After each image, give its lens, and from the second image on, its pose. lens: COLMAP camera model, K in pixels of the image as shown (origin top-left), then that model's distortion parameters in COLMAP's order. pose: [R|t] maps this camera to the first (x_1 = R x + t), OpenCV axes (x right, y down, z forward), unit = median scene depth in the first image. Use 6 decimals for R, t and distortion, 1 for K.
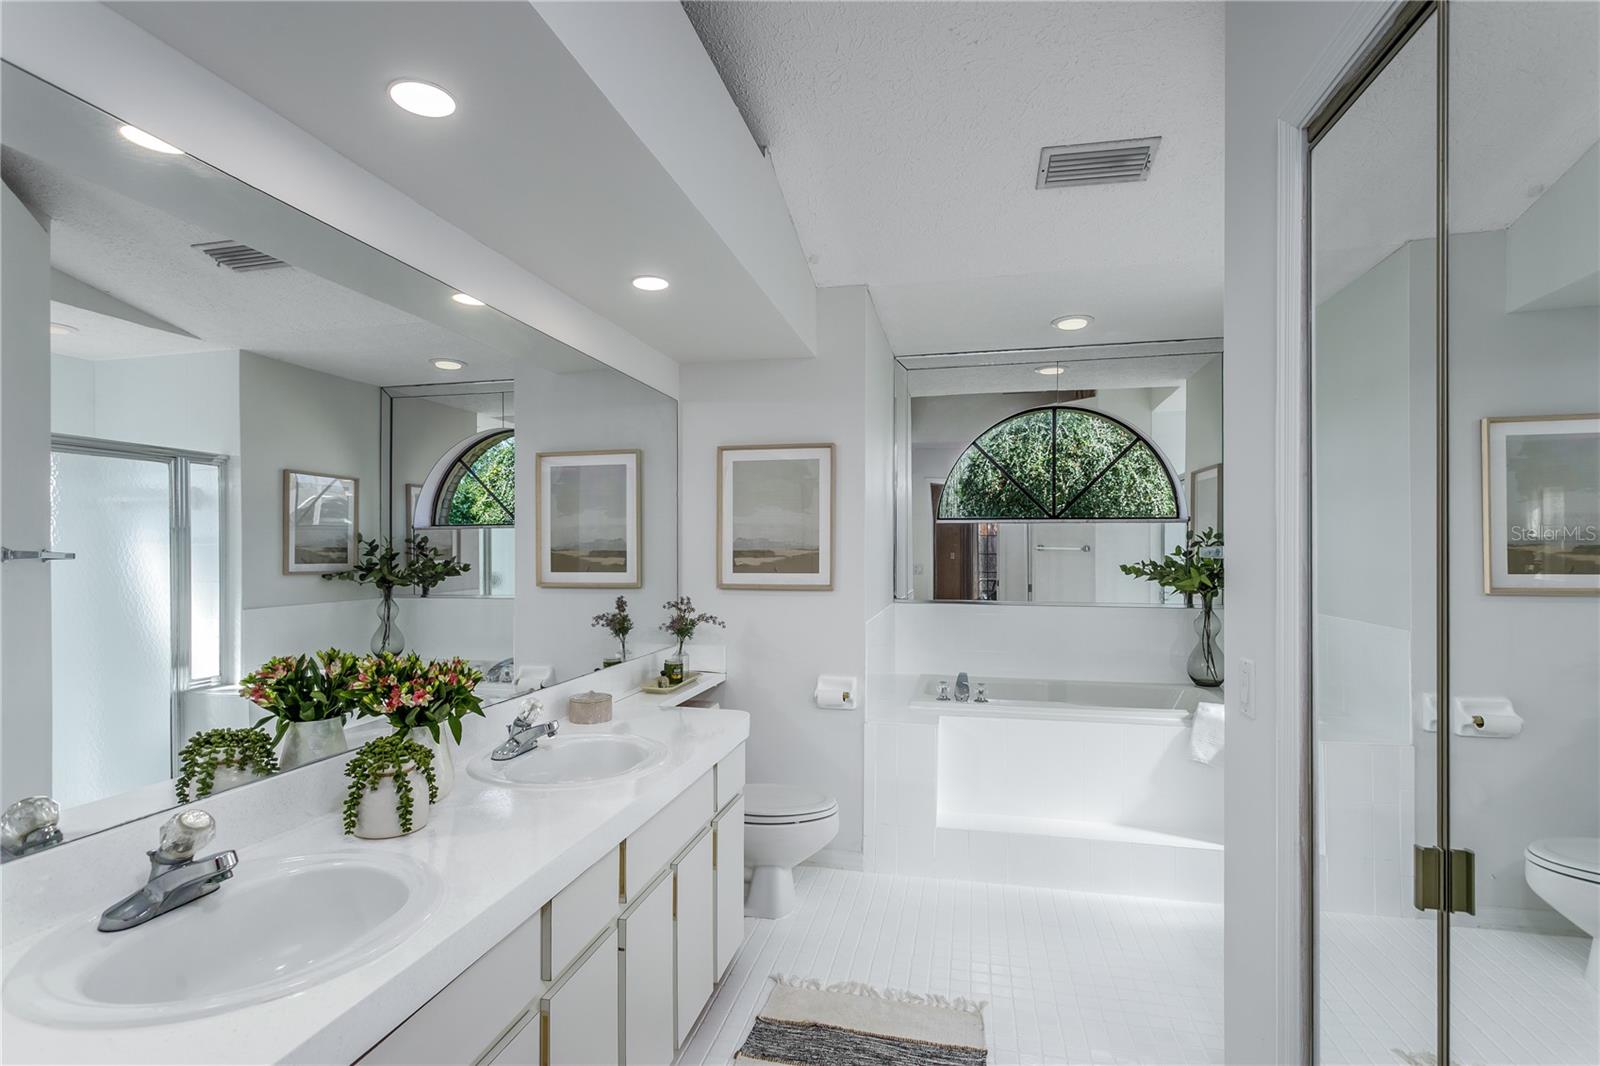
lens RADIAL K [[758.6, 0, 802.0], [0, 758.6, 546.6], [0, 0, 1]] dist [-0.004002, -0.000424]
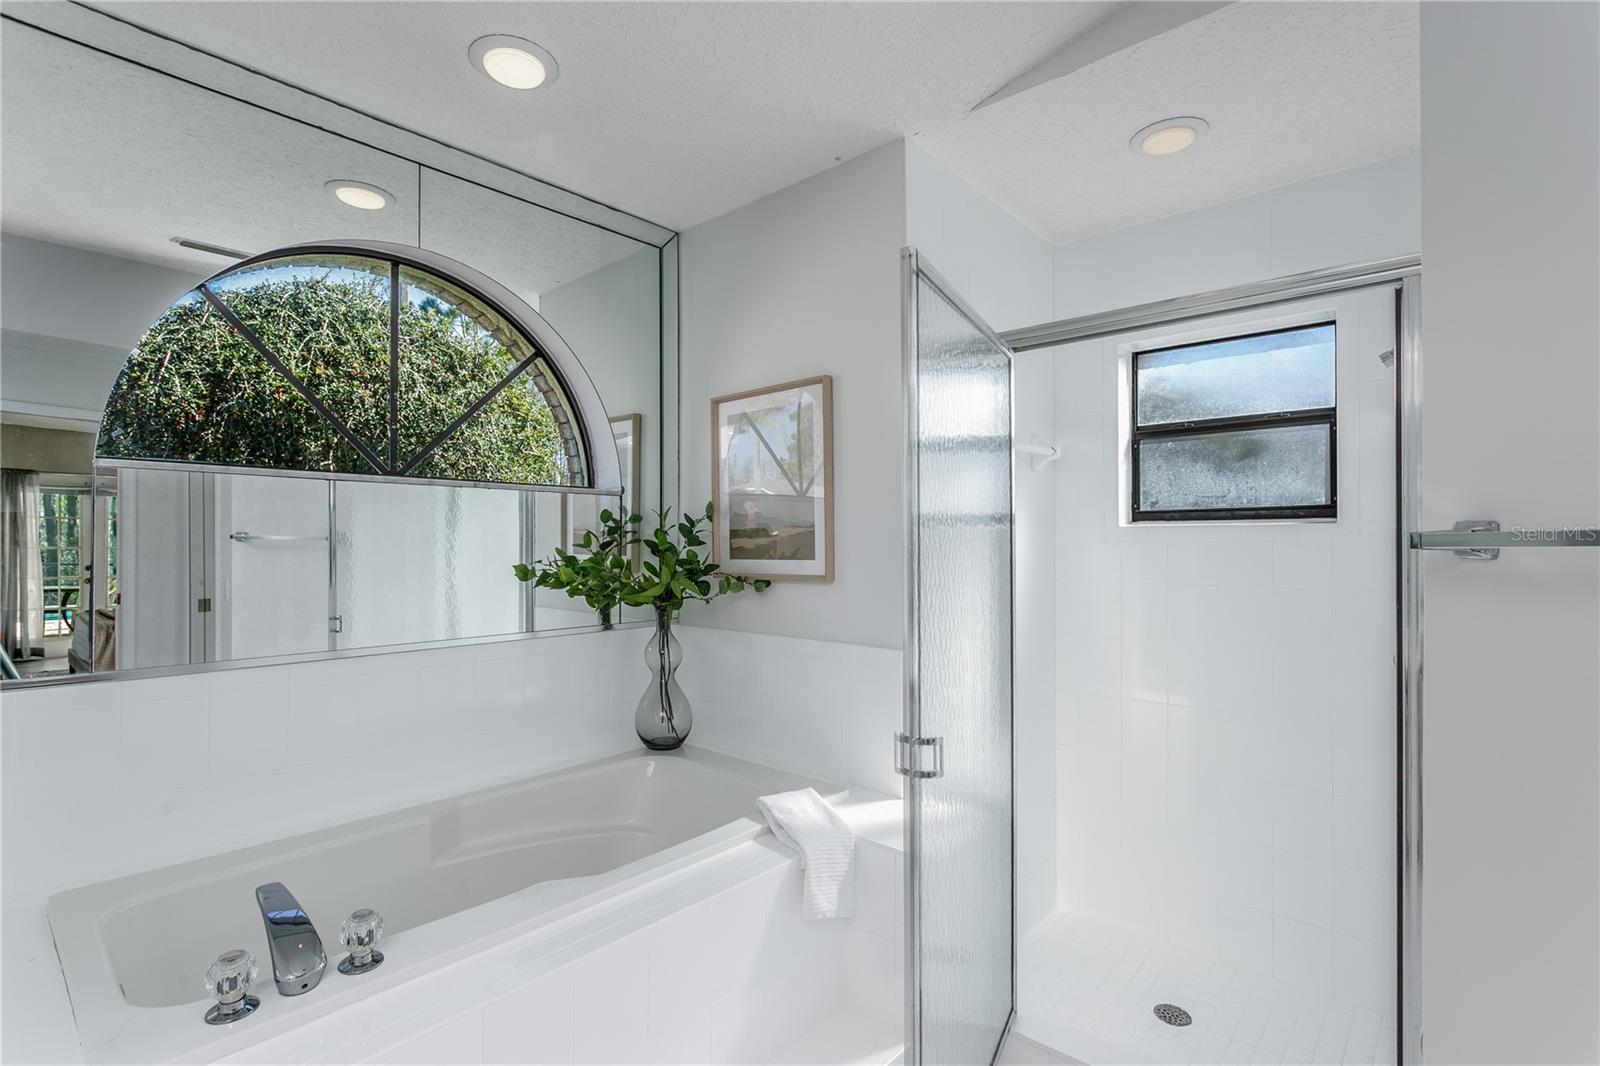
lens RADIAL K [[758.6, 0, 809.0], [0, 758.6, 545.9], [0, 0, 1]] dist [-0.004002, -0.000424]
pose [[0.495106, -0.001002, 0.868832, 0.027474], [-0.008702, 0.999943, 0.006112, 0.004863], [-0.868789, -0.010586, 0.495069, 0.517229]]
